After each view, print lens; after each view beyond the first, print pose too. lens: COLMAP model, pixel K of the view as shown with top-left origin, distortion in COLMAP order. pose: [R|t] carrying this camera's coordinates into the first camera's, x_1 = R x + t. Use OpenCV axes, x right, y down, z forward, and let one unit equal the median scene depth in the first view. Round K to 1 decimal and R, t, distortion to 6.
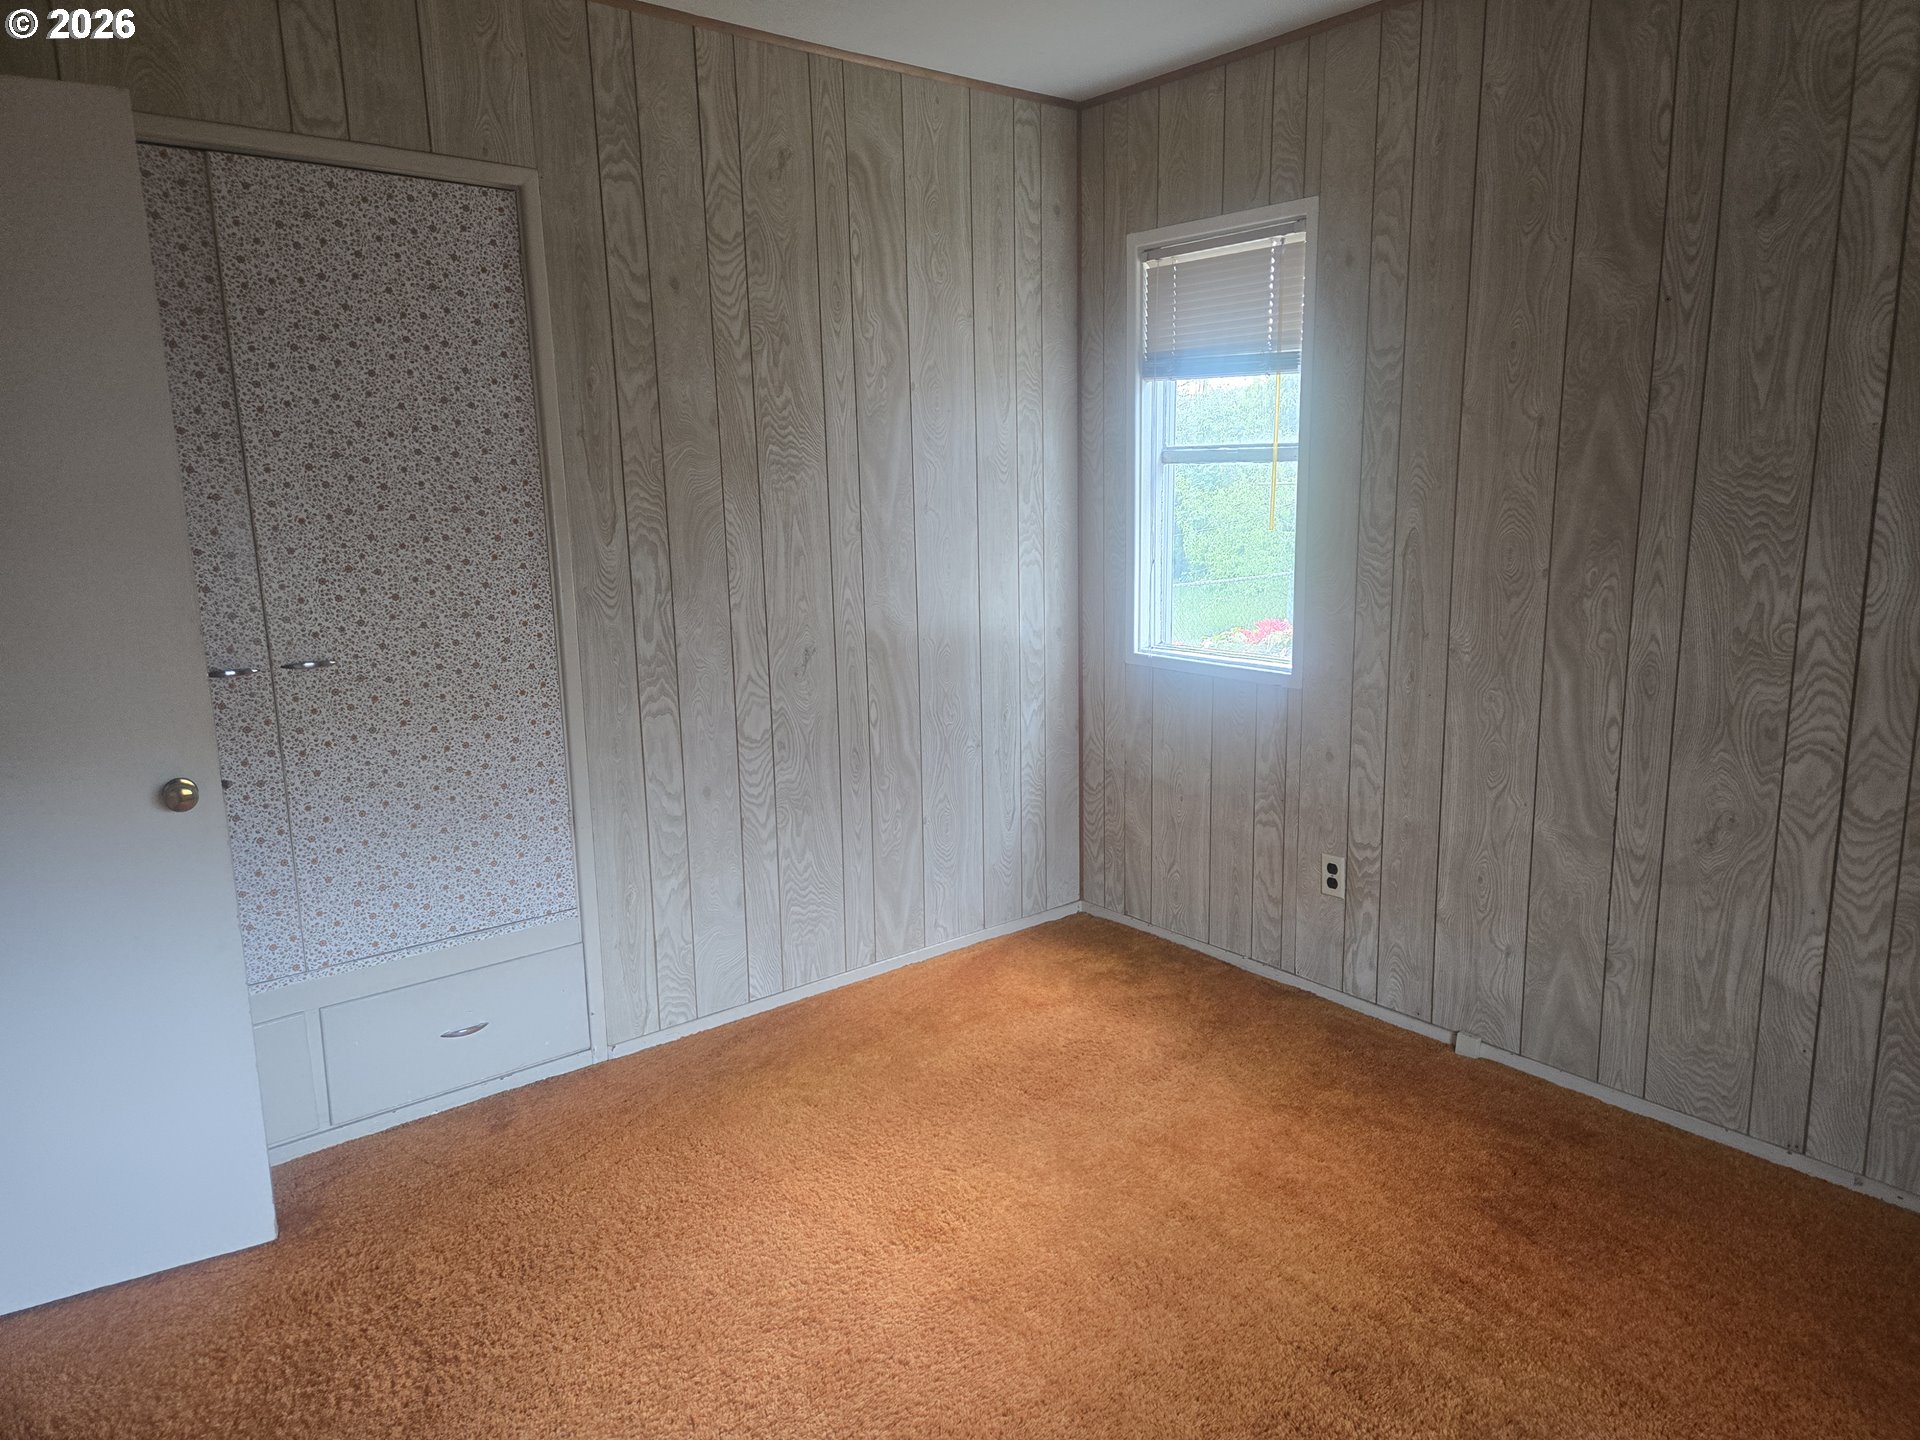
lens RADIAL K [[1284.0, 0, 956.5], [0, 1284.0, 710.0], [0, 0, 1]] dist [0.080086, -0.069642]
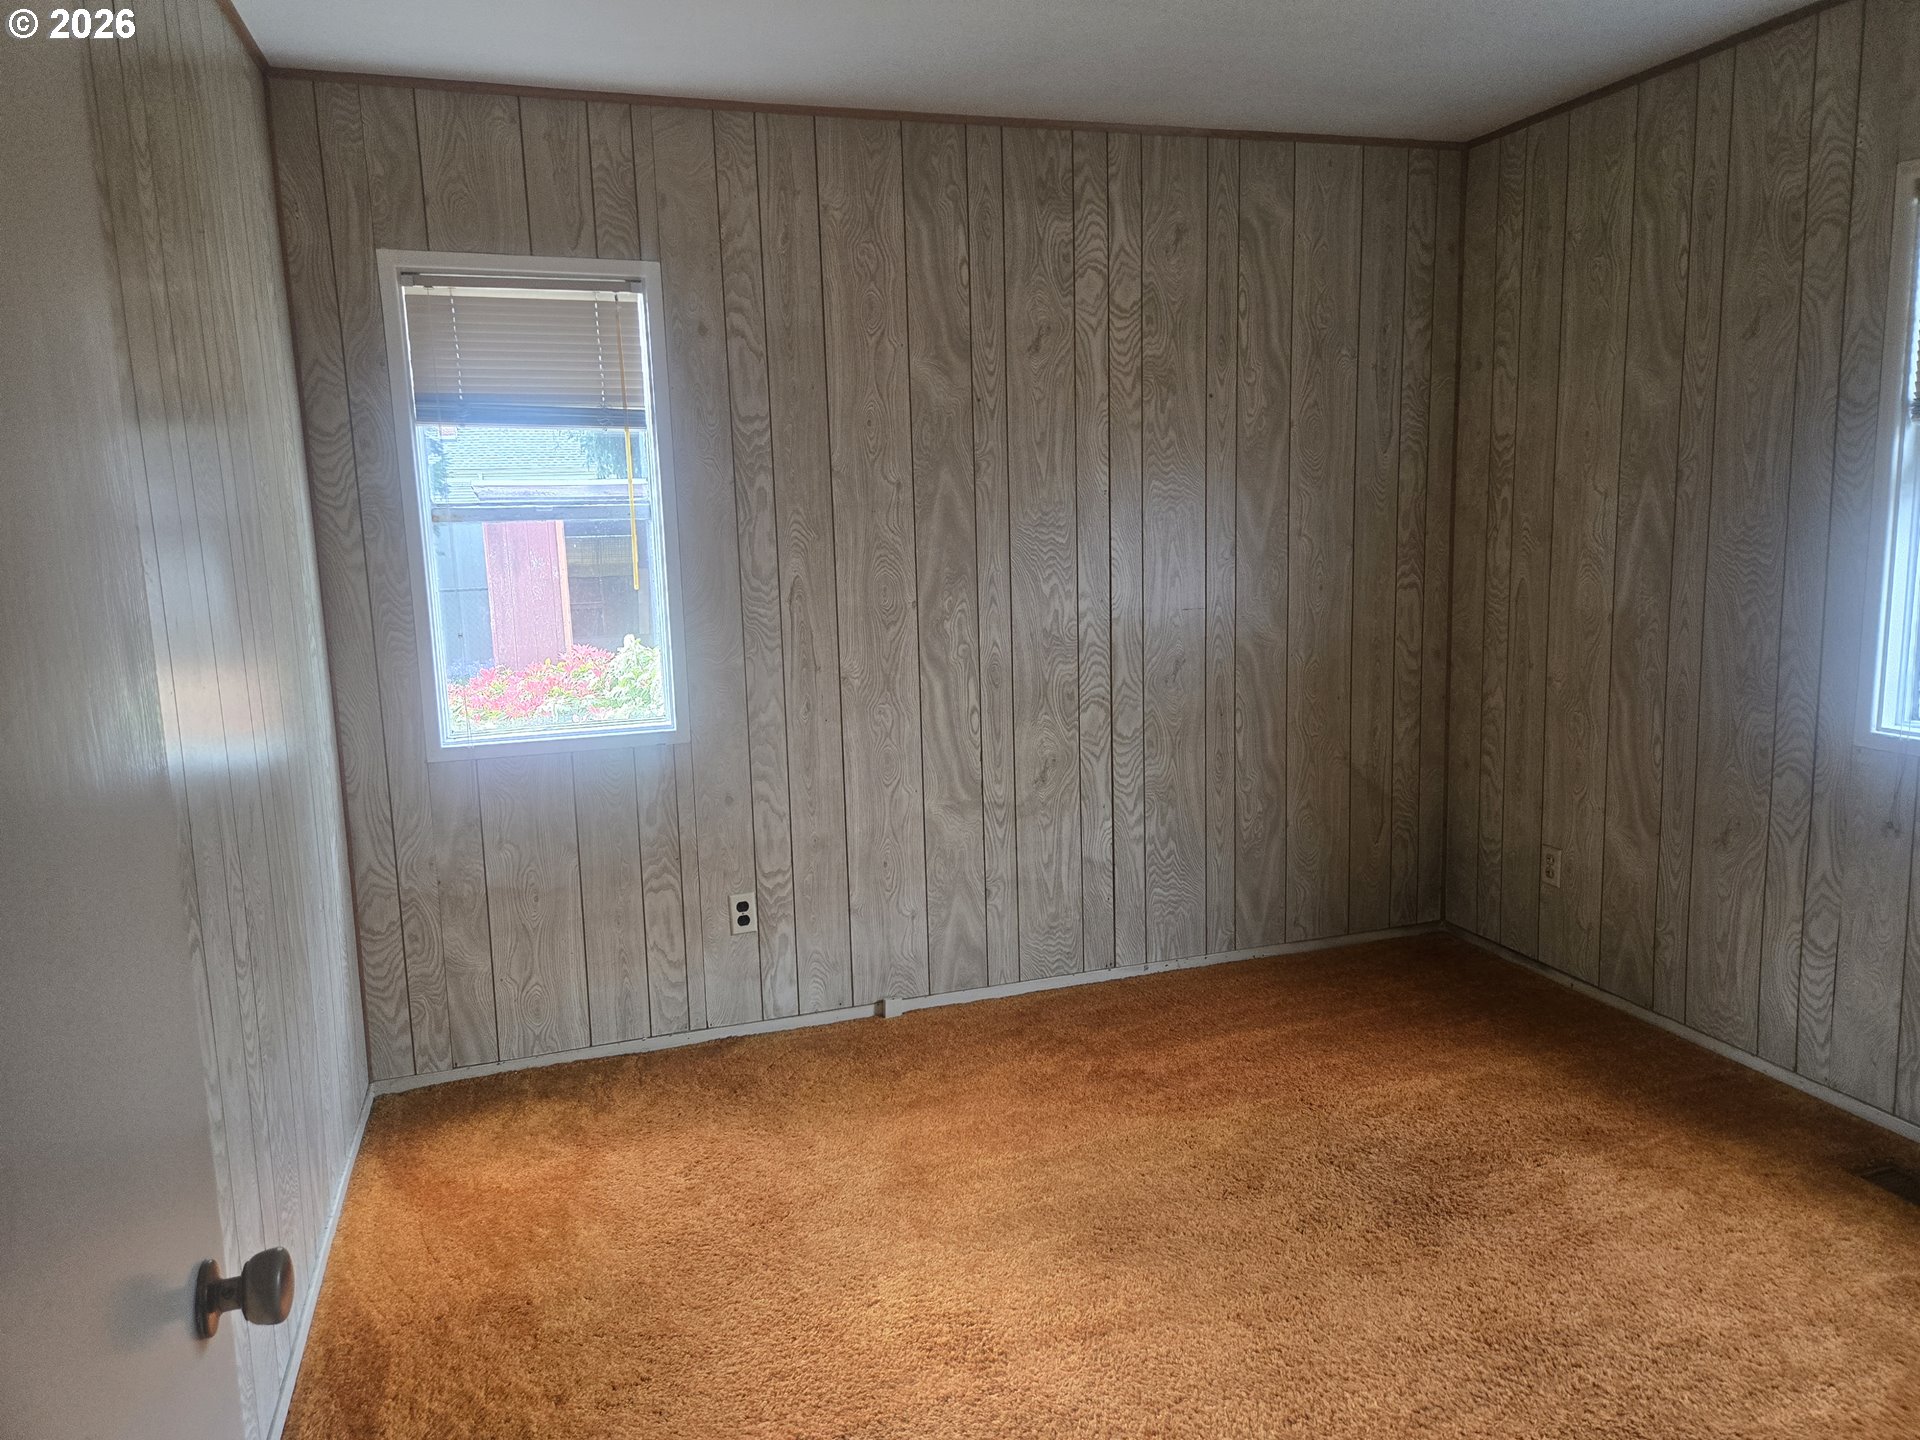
lens RADIAL K [[1284.0, 0, 974.1], [0, 1284.0, 679.9], [0, 0, 1]] dist [0.080086, -0.069642]
pose [[0.354831, -0.121169, 0.927045, -0.665844], [0.192623, 0.979767, 0.054333, -0.086967], [-0.914872, 0.159291, 0.370992, 0.481295]]
